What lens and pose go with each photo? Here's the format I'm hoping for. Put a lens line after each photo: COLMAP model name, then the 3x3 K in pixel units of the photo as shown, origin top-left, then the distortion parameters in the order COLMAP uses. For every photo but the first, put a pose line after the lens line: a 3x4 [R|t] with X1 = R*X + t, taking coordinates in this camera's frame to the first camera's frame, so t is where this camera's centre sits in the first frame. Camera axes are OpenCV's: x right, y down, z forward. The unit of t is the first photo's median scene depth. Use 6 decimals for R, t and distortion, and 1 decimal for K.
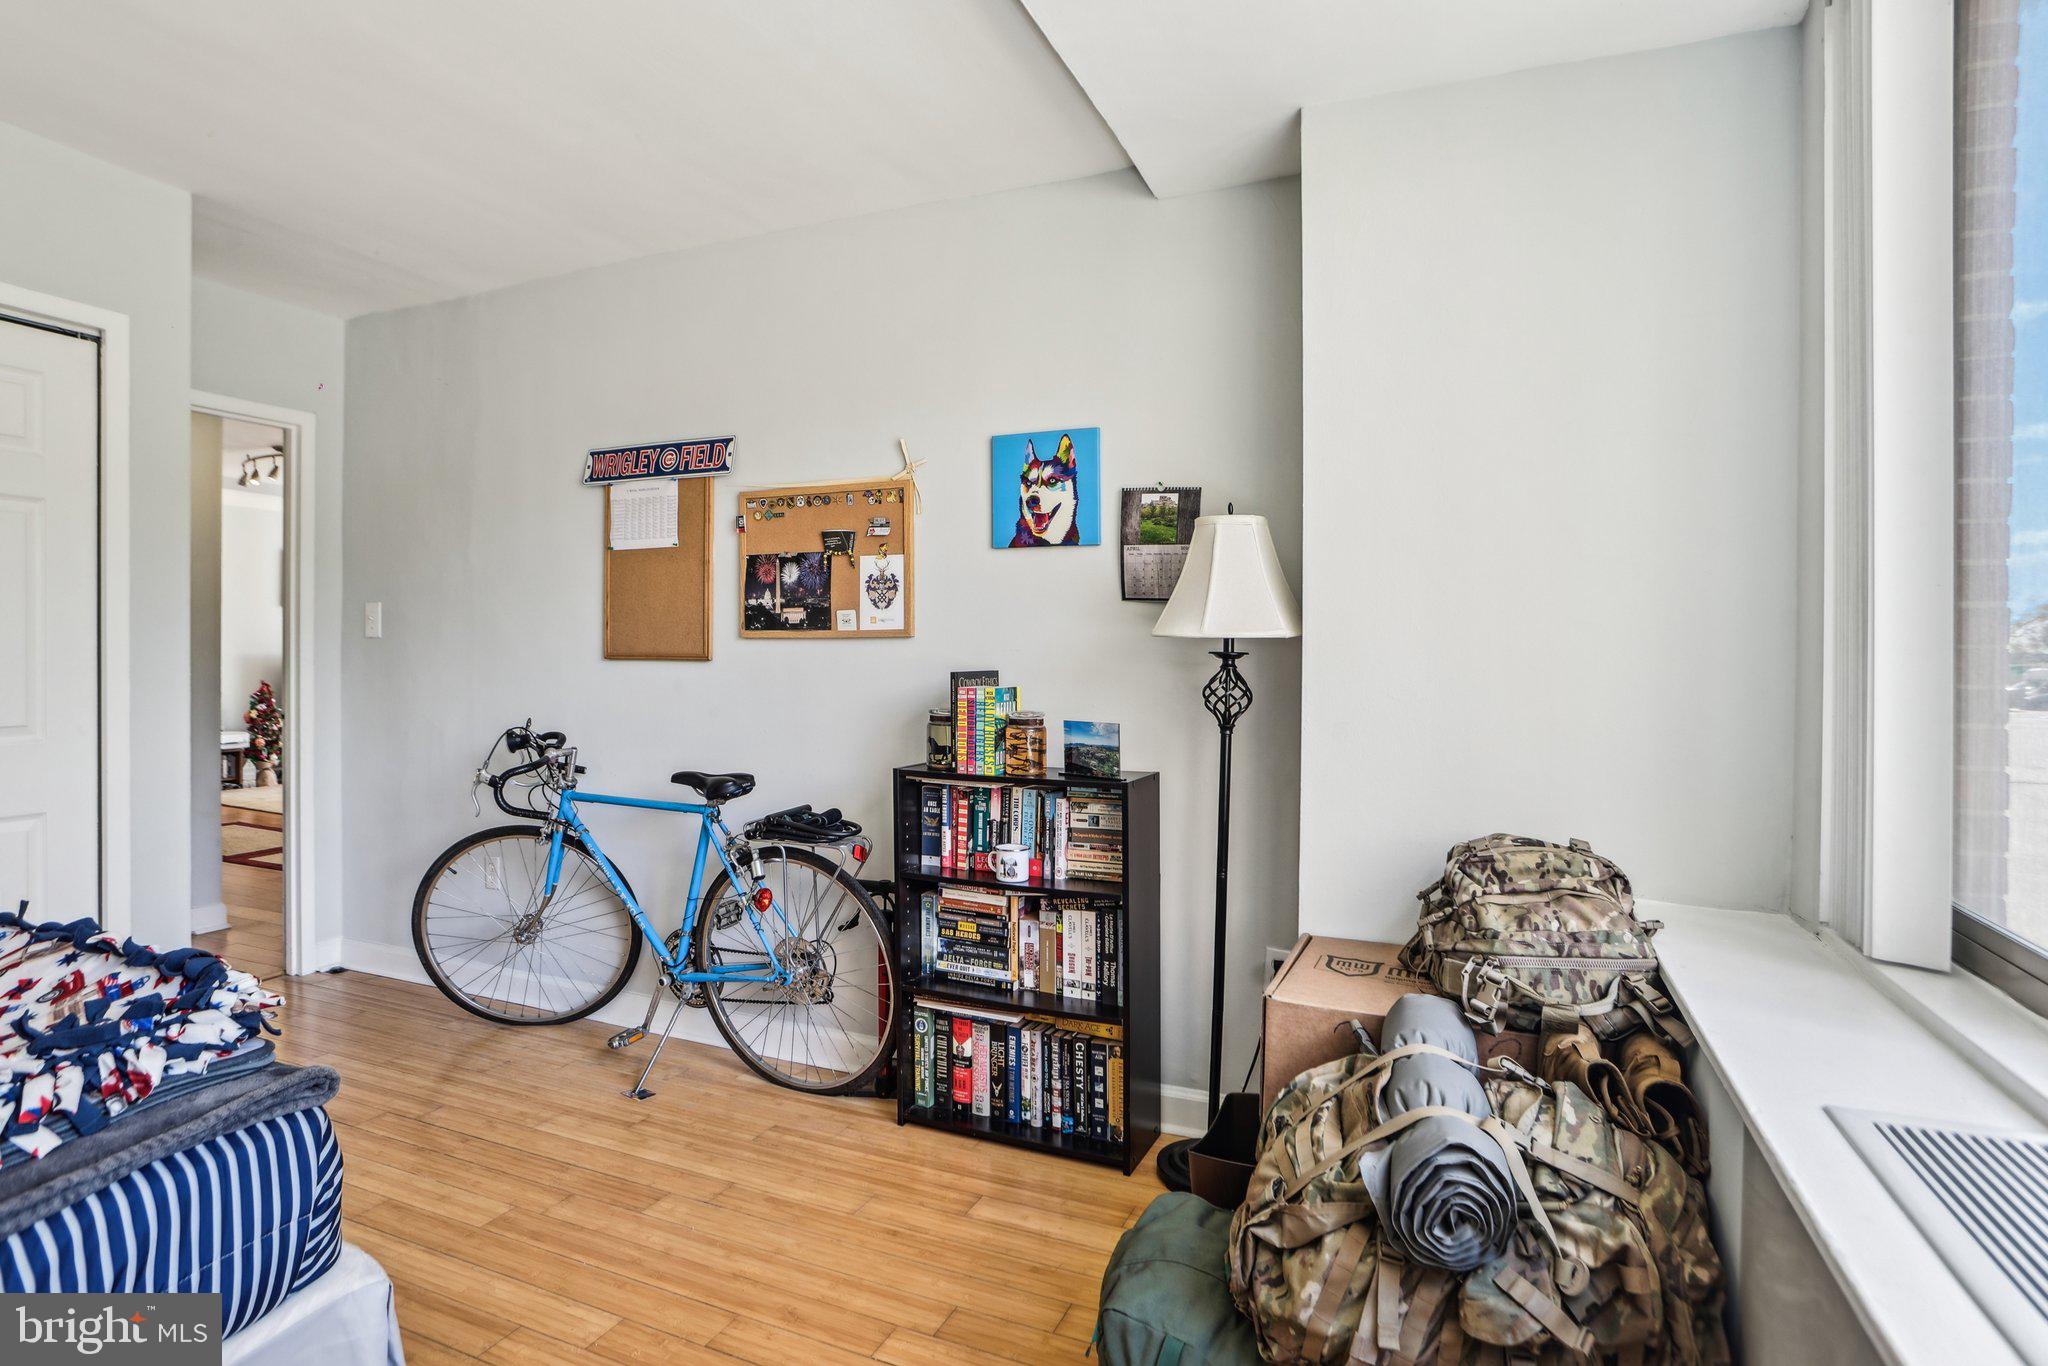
lens RADIAL K [[1063.1, 0, 1009.1], [0, 1063.1, 627.3], [0, 0, 1]] dist [-0.088303, 0.043652]
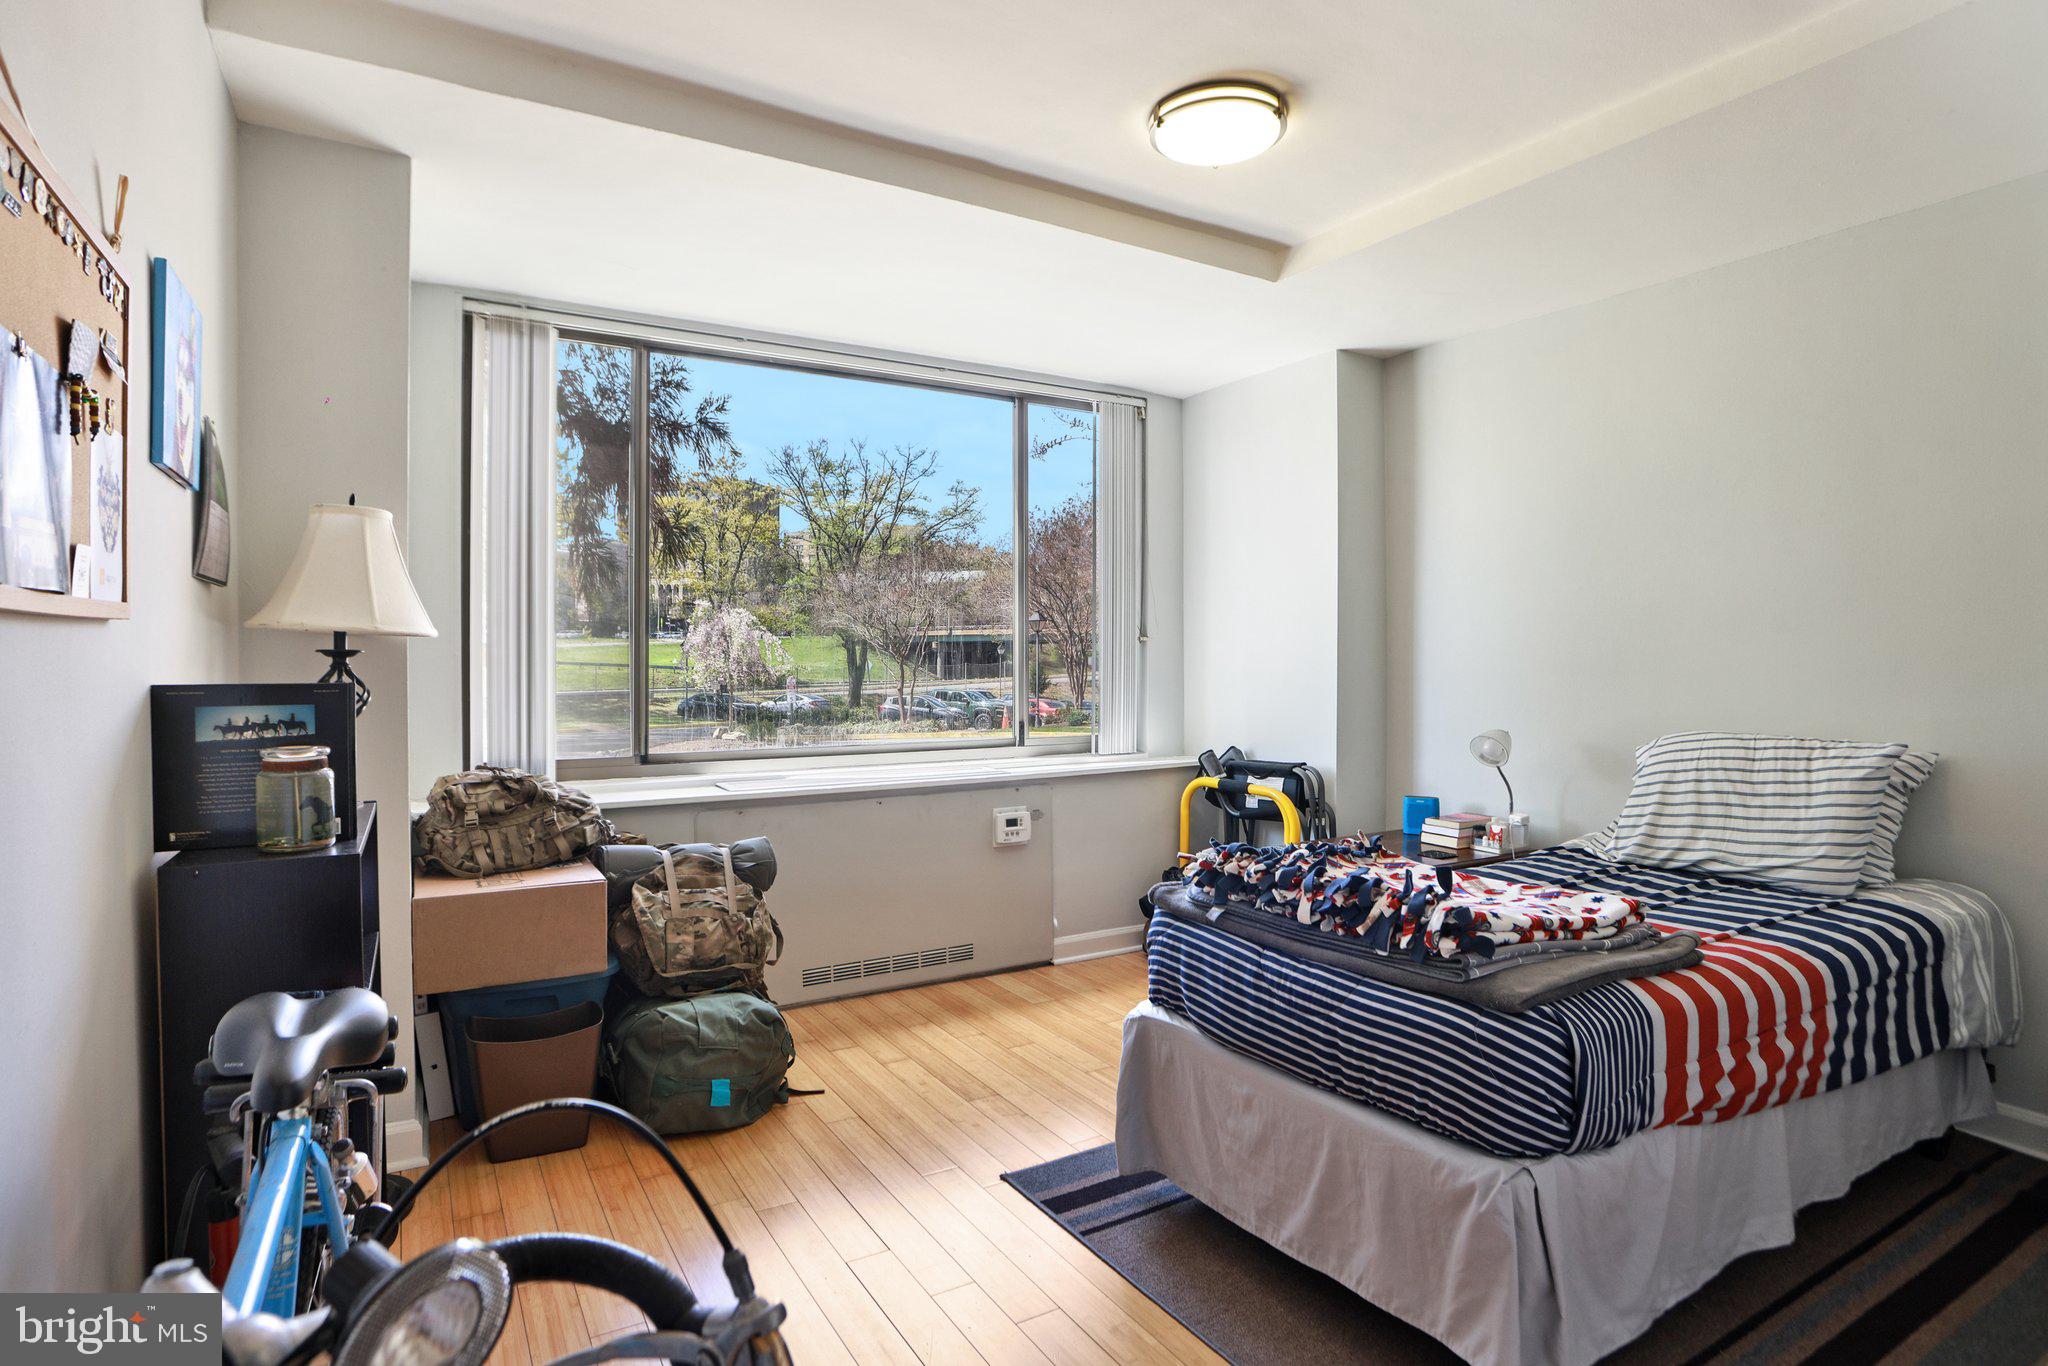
lens RADIAL K [[1063.1, 0, 1009.1], [0, 1063.1, 627.3], [0, 0, 1]] dist [-0.088303, 0.043652]
pose [[-0.805181, 0.006400, 0.592995, -0.696989], [-0.011746, 0.999573, -0.026738, 0.018043], [-0.592913, -0.028494, -0.804762, 1.190149]]
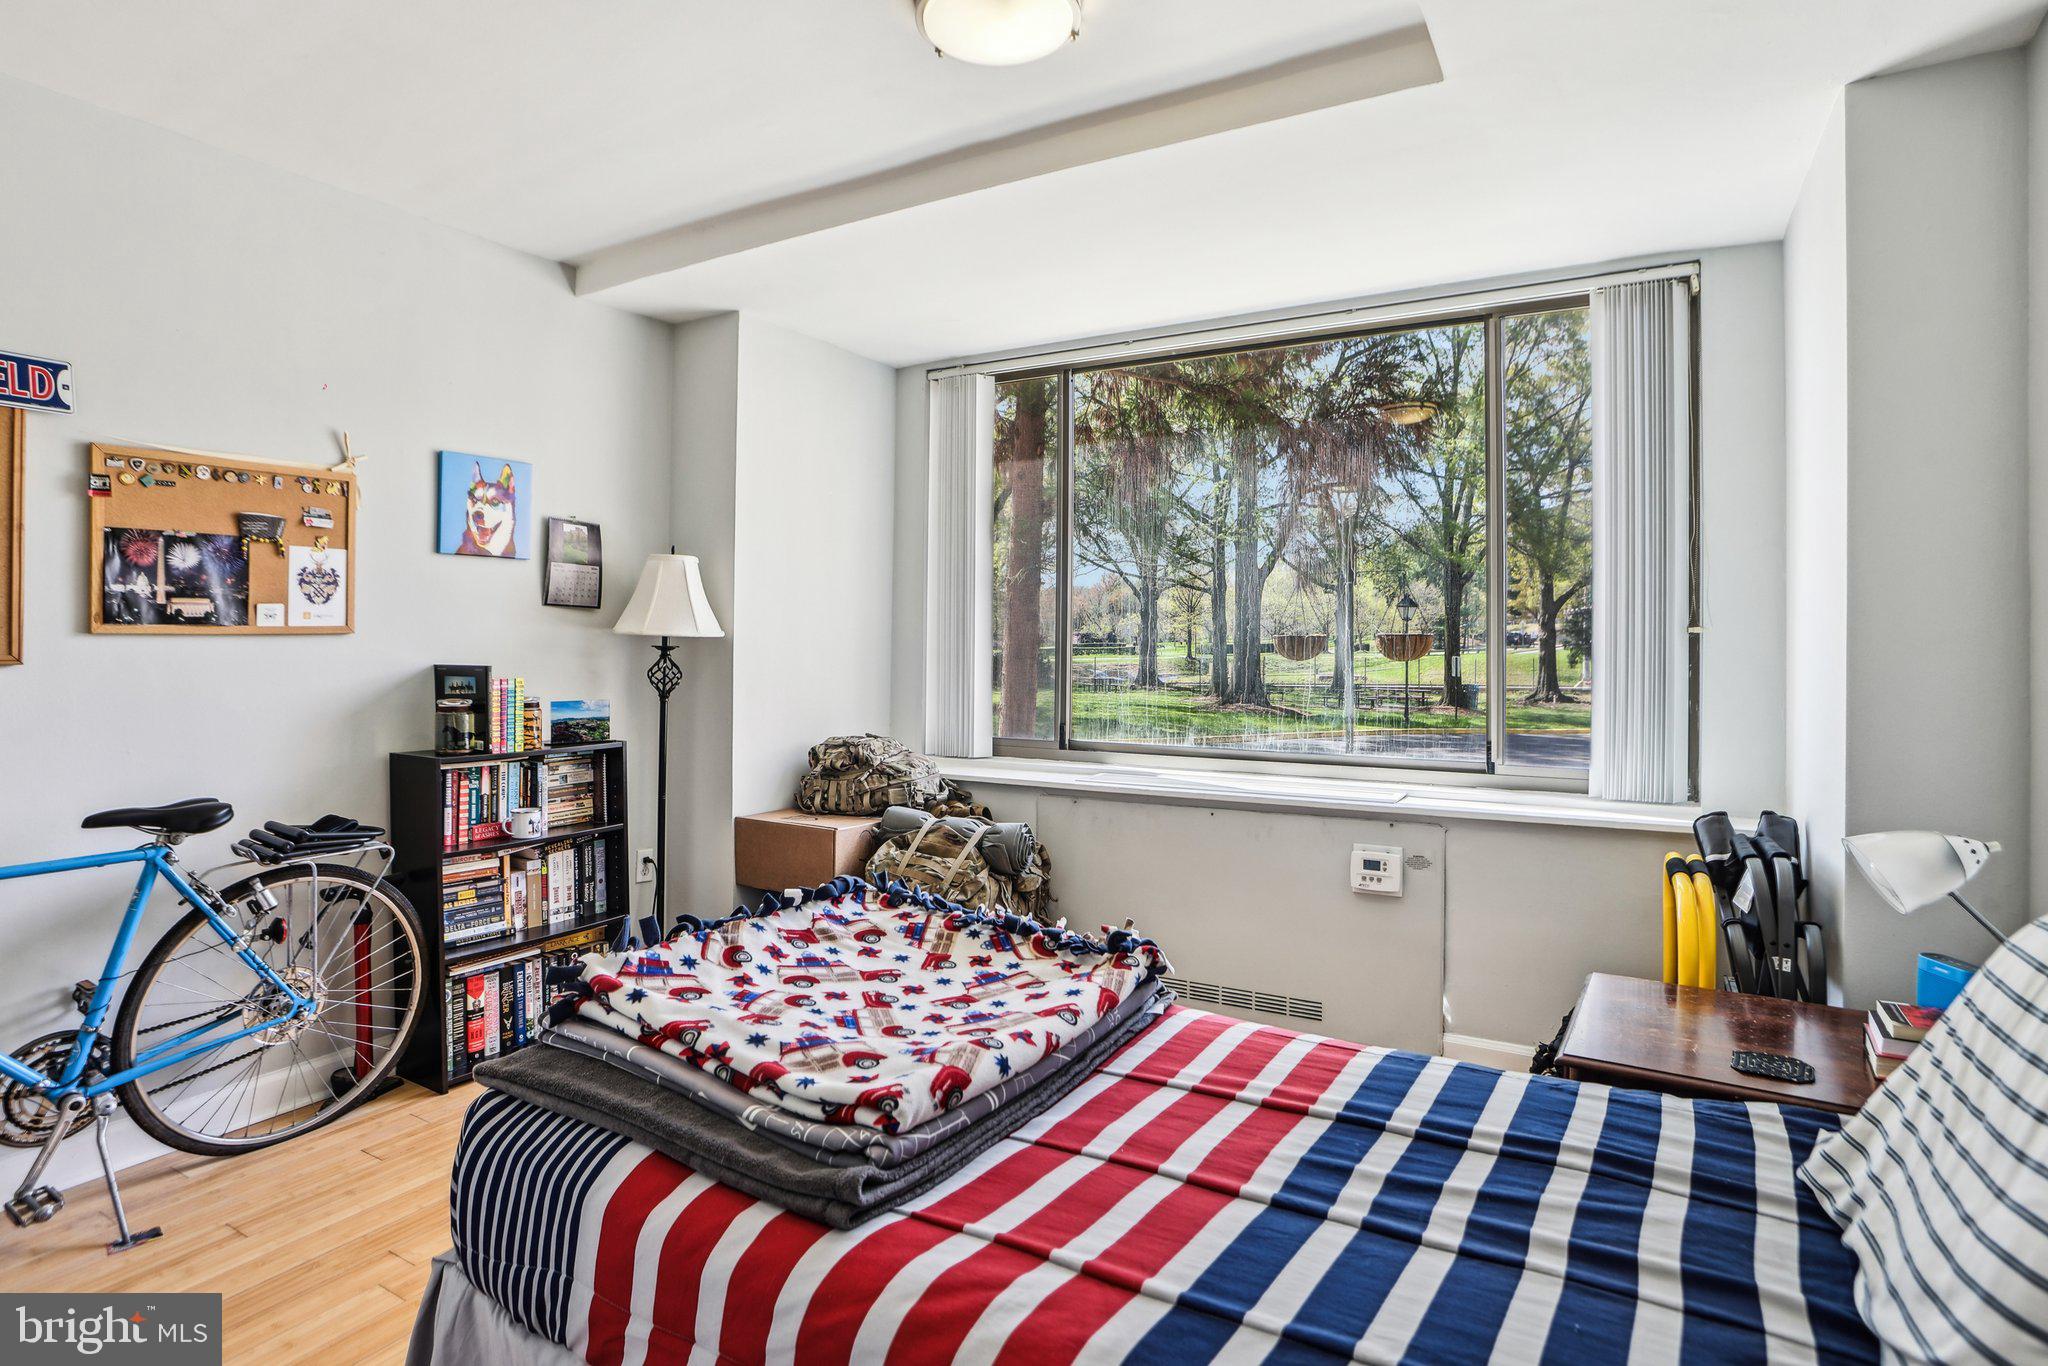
lens RADIAL K [[1063.1, 0, 1009.1], [0, 1063.1, 627.3], [0, 0, 1]] dist [-0.088303, 0.043652]
pose [[0.138107, 0.009184, 0.990375, -1.016432], [-0.013616, 0.999880, -0.007373, 0.001855], [-0.990324, -0.012467, 0.138216, 0.277474]]
